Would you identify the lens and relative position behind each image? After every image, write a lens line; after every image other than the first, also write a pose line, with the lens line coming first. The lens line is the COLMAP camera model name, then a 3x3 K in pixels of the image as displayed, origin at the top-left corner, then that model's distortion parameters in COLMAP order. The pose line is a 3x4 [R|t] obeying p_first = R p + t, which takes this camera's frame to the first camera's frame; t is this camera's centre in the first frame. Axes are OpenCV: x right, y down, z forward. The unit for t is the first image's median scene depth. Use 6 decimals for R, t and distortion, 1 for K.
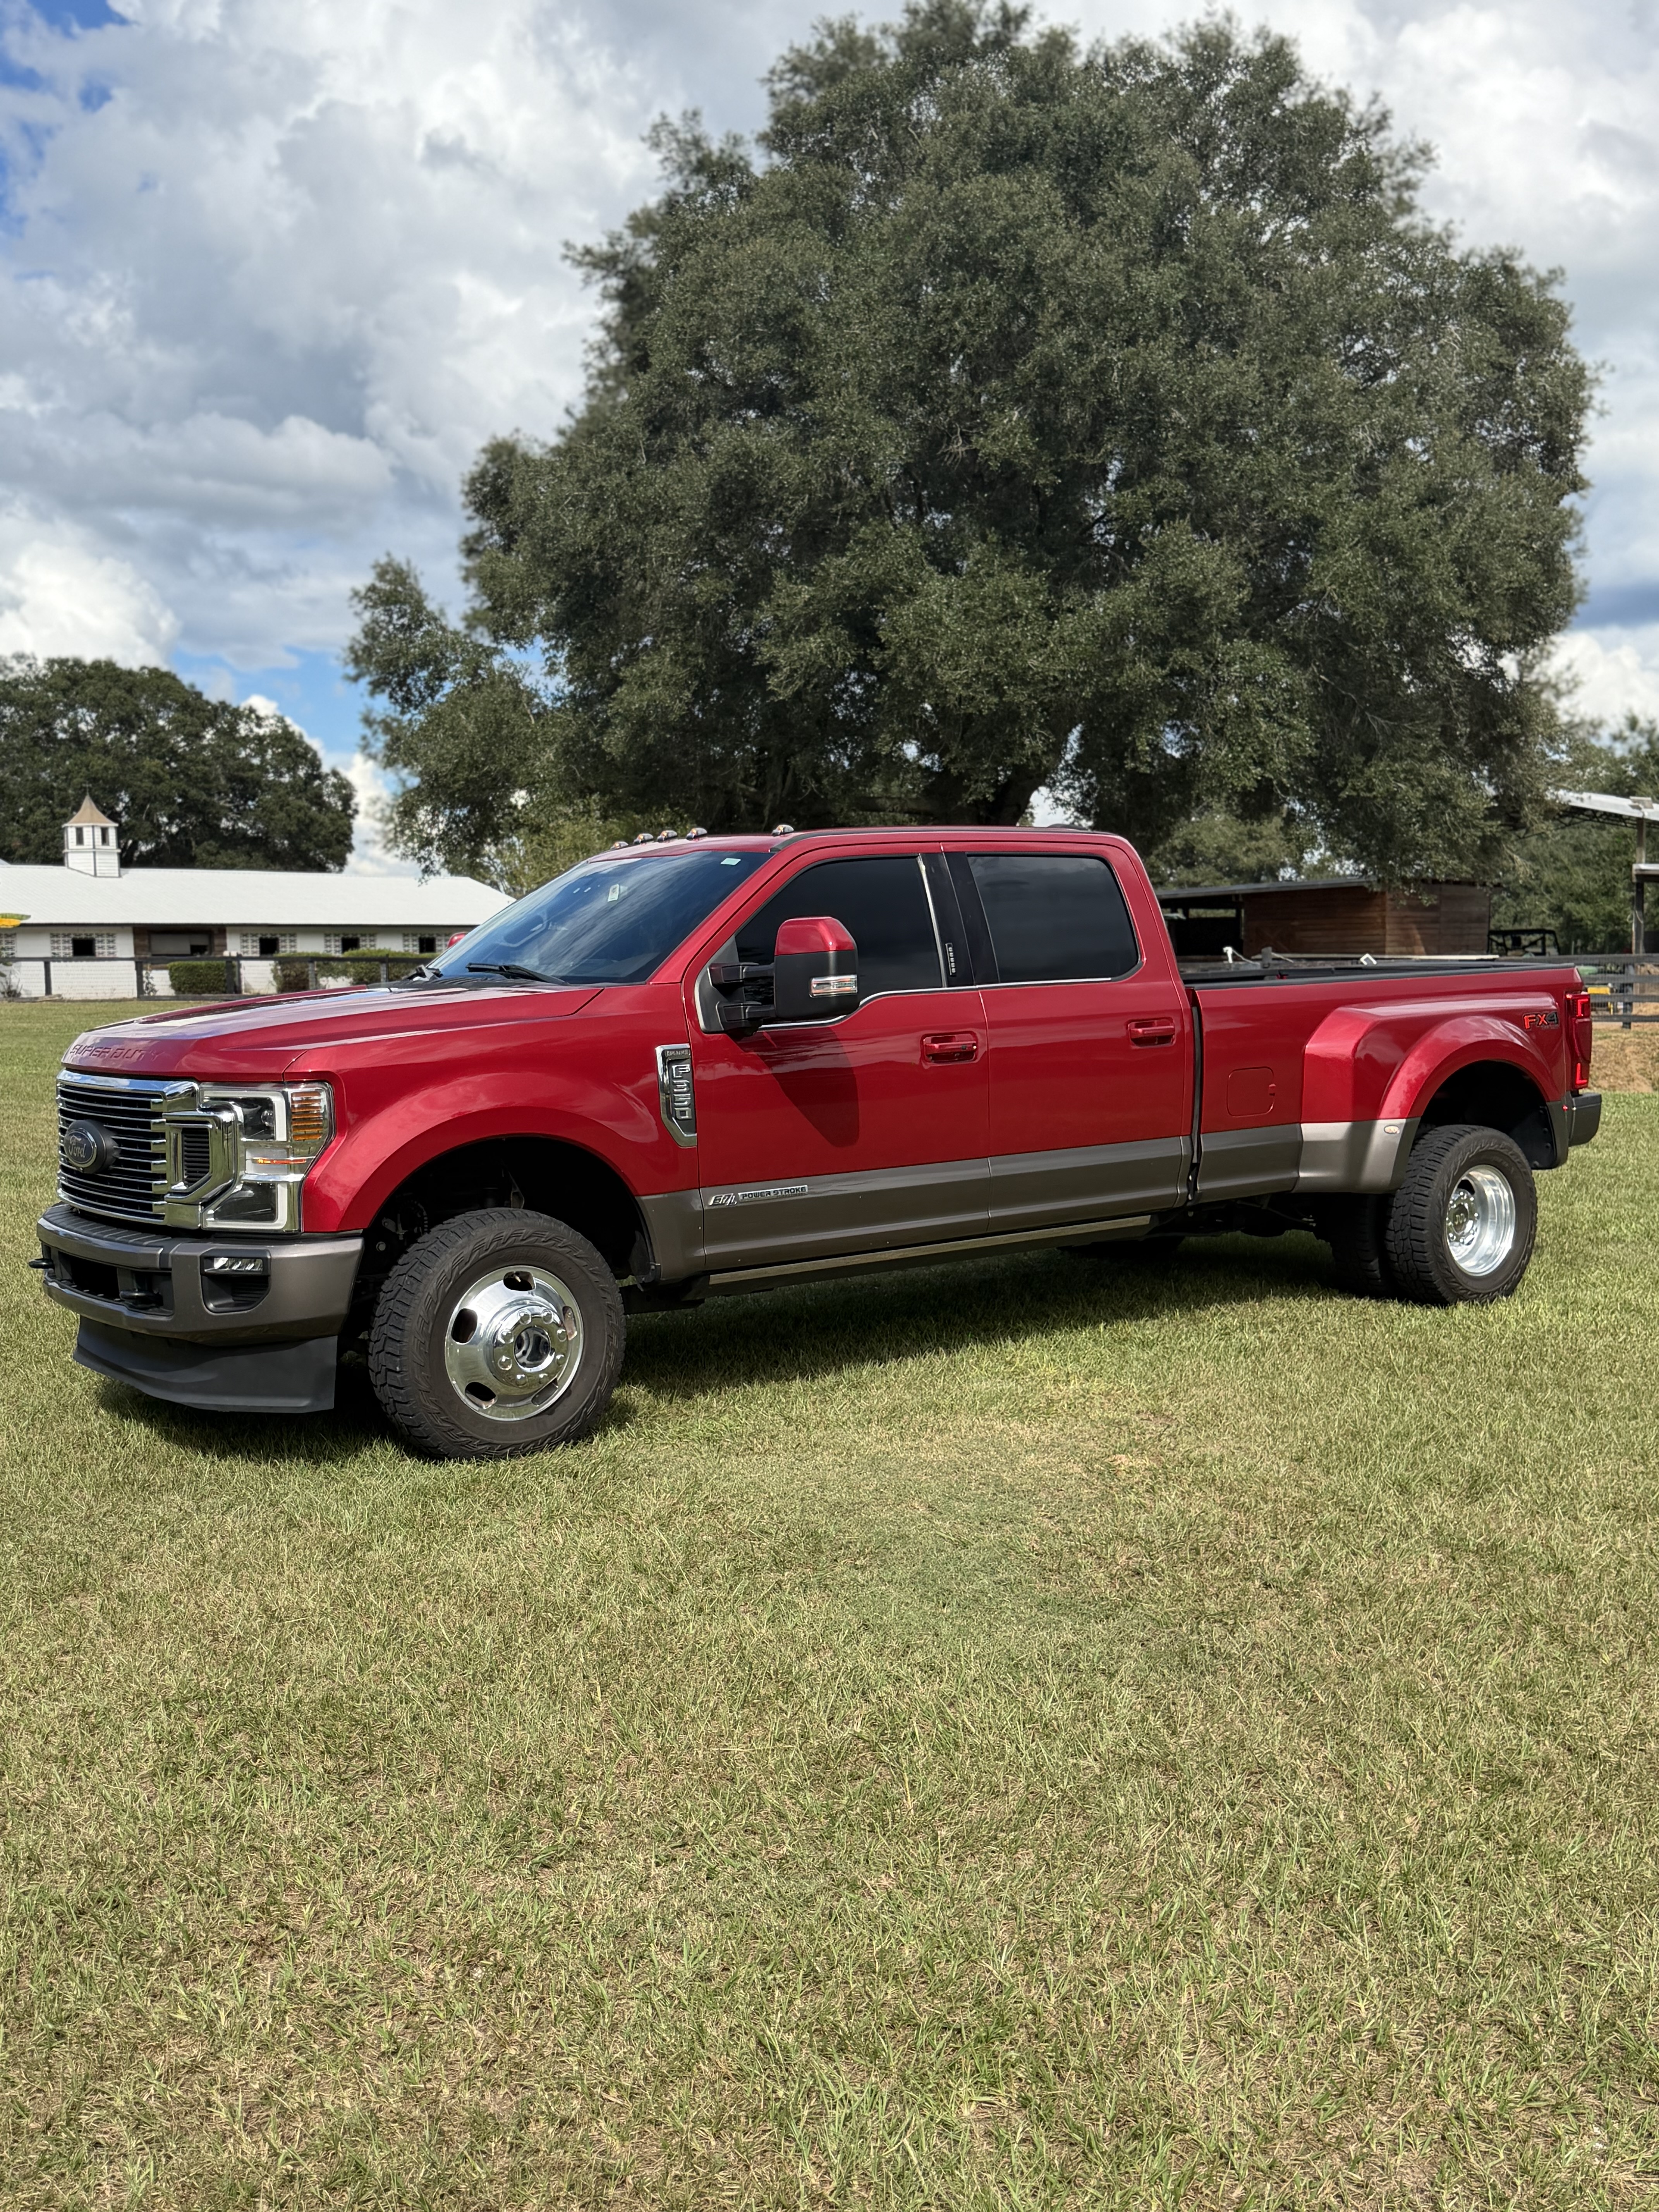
lens RADIAL K [[2106.5, 0, 829.5], [0, 2106.5, 1106.0], [0, 0, 1]] dist [0.017942, -0.002557]
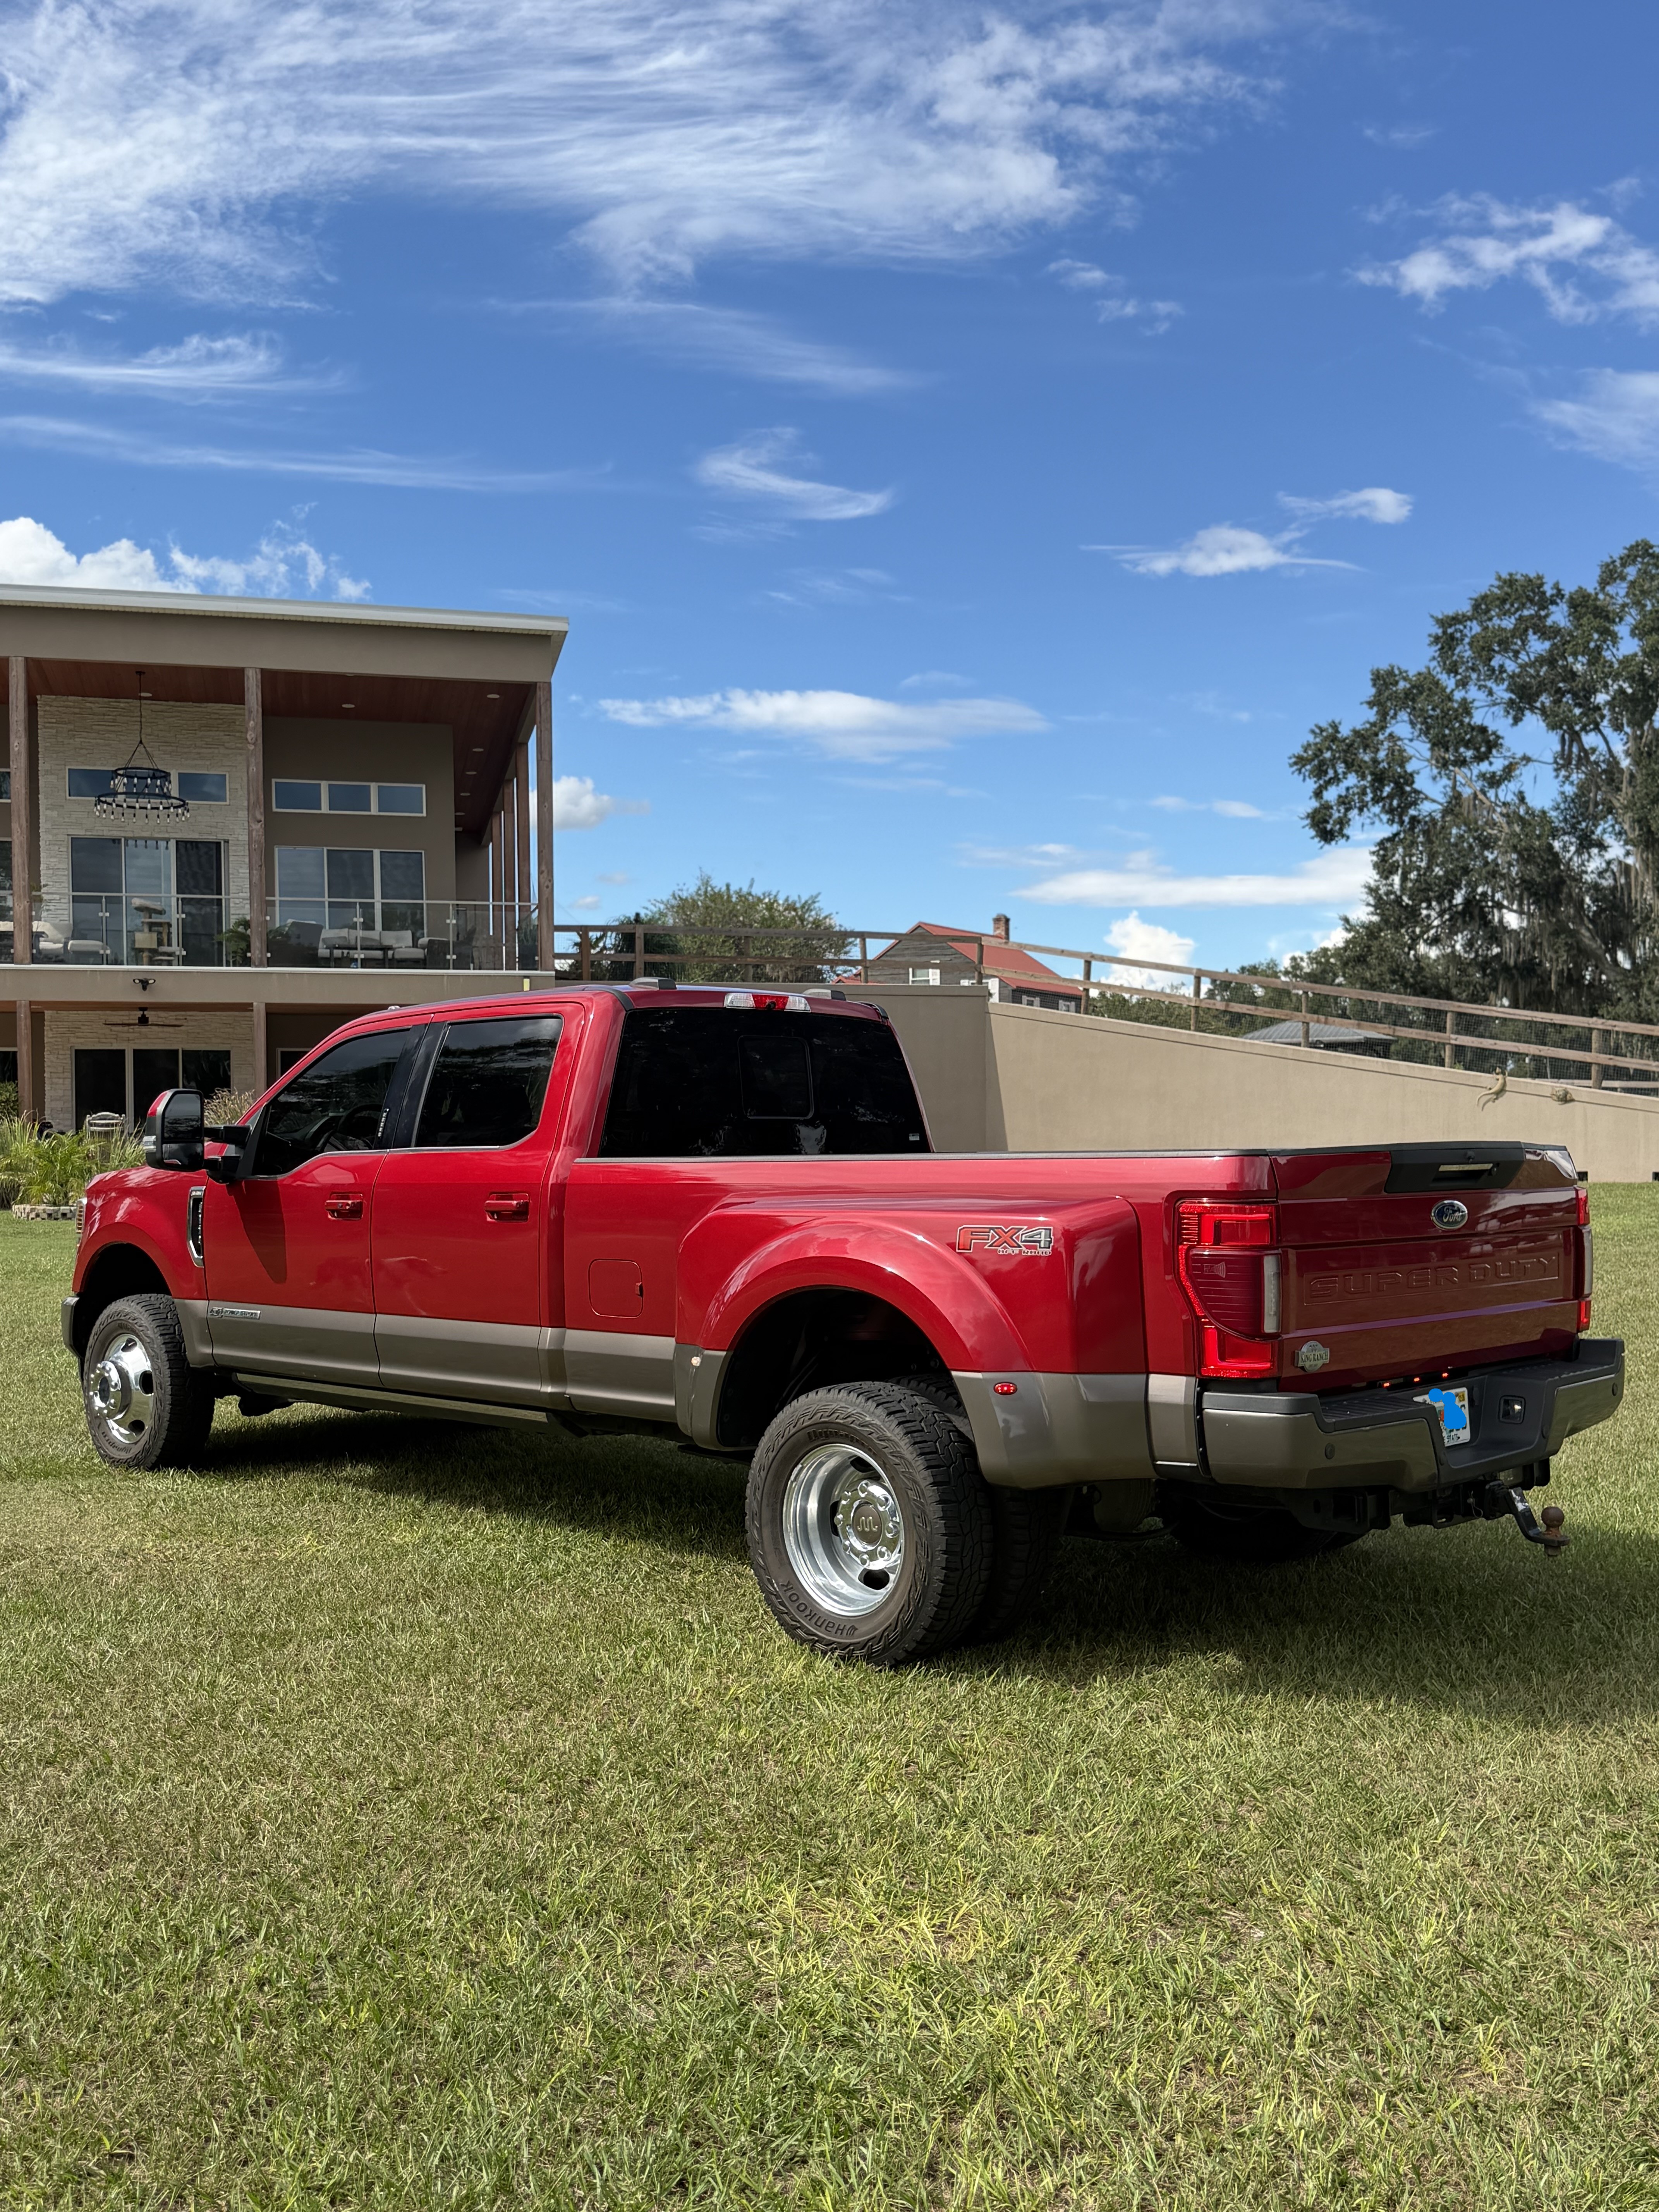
lens RADIAL K [[2106.5, 0, 829.5], [0, 2106.5, 1106.0], [0, 0, 1]] dist [0.017942, -0.002557]
pose [[0.123340, -0.000474, -0.992364, 0.138787], [-0.064609, 0.997874, -0.008507, -0.010146], [0.990259, 0.065165, 0.123047, 0.133392]]
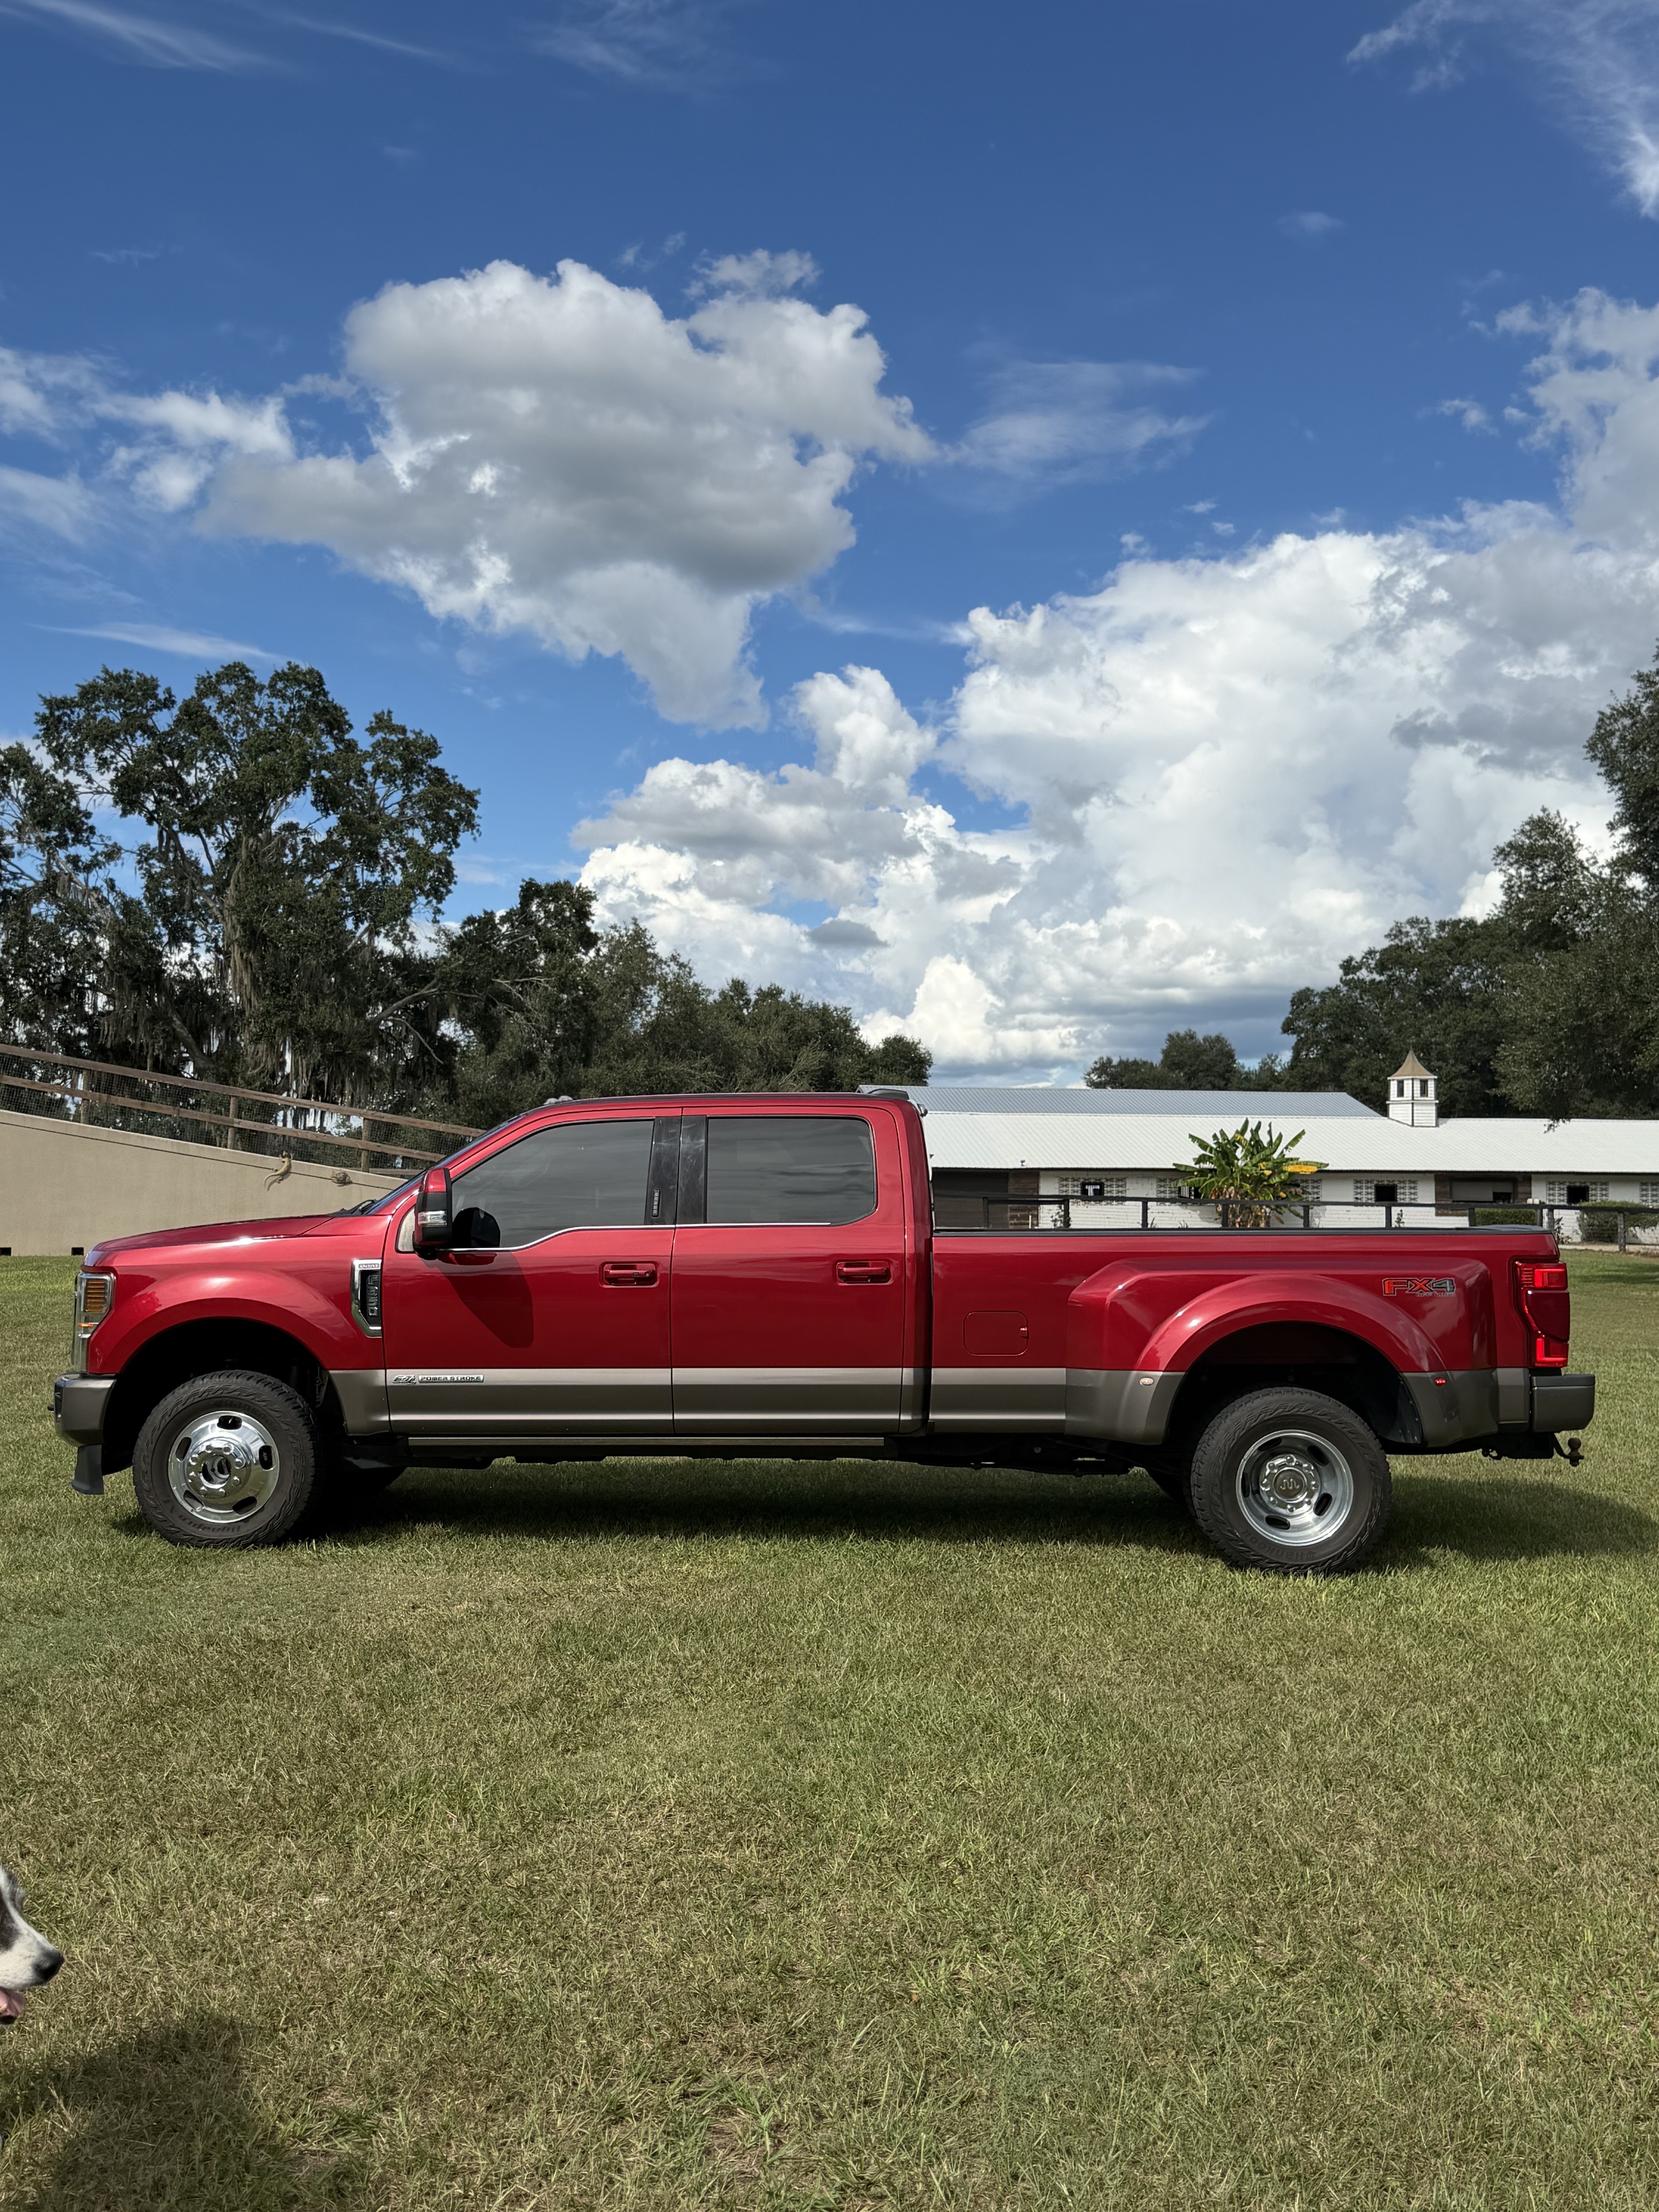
lens RADIAL K [[2087.5, 0, 814.2], [0, 2087.5, 1110.5], [0, 0, 1]] dist [0.077316, -0.005581]
pose [[0.763788, -0.011961, -0.645357, 0.111316], [-0.062119, 0.993825, -0.091938, -0.002053], [0.642472, 0.110310, 0.758329, 0.016431]]
